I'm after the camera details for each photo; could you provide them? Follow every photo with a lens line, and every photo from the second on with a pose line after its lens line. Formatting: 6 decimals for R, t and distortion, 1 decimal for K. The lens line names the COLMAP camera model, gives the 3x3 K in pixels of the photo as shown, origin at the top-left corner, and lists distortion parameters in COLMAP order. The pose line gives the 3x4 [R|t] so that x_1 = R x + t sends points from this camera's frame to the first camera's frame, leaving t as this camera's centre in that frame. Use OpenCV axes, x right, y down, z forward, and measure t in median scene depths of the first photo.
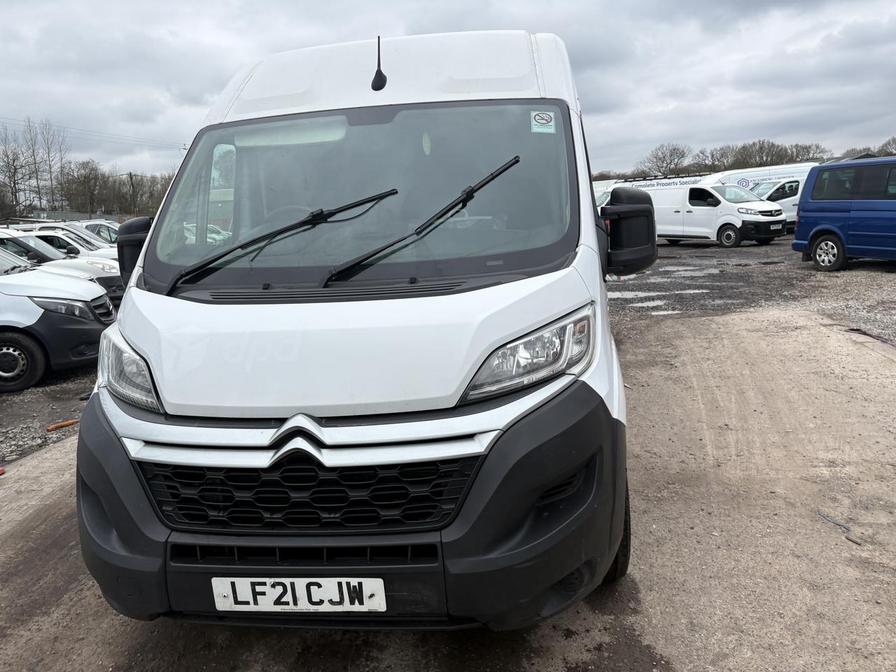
lens RADIAL K [[698.8, 0, 444.5], [0, 698.8, 334.8], [0, 0, 1]] dist [-0.007615, -0.011258]
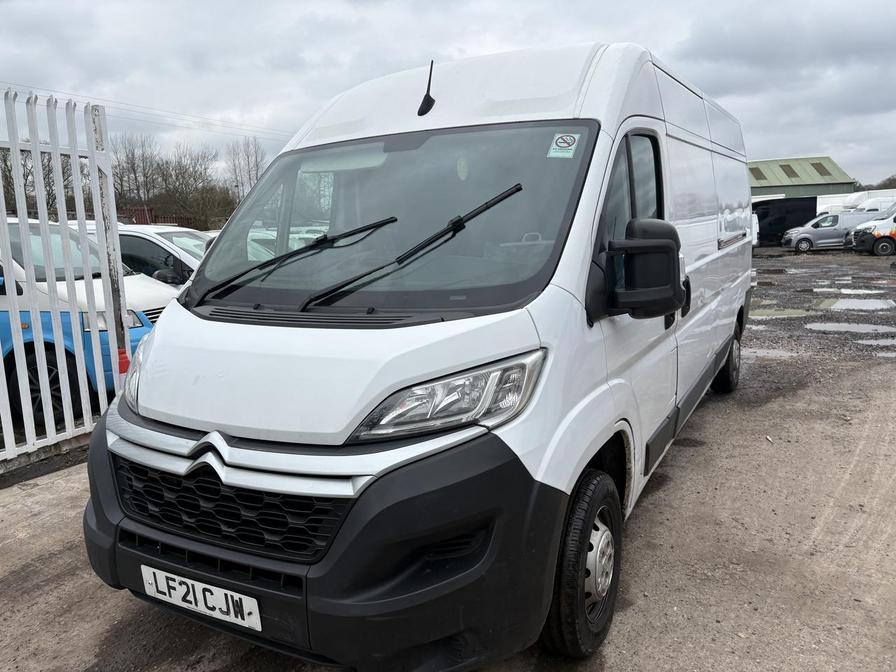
lens RADIAL K [[698.8, 0, 444.5], [0, 698.8, 334.8], [0, 0, 1]] dist [-0.007615, -0.011258]
pose [[0.922824, 0.082868, -0.376204, 0.507954], [-0.084730, 0.996336, 0.011625, -0.075568], [0.375789, 0.021148, 0.926464, 0.132788]]
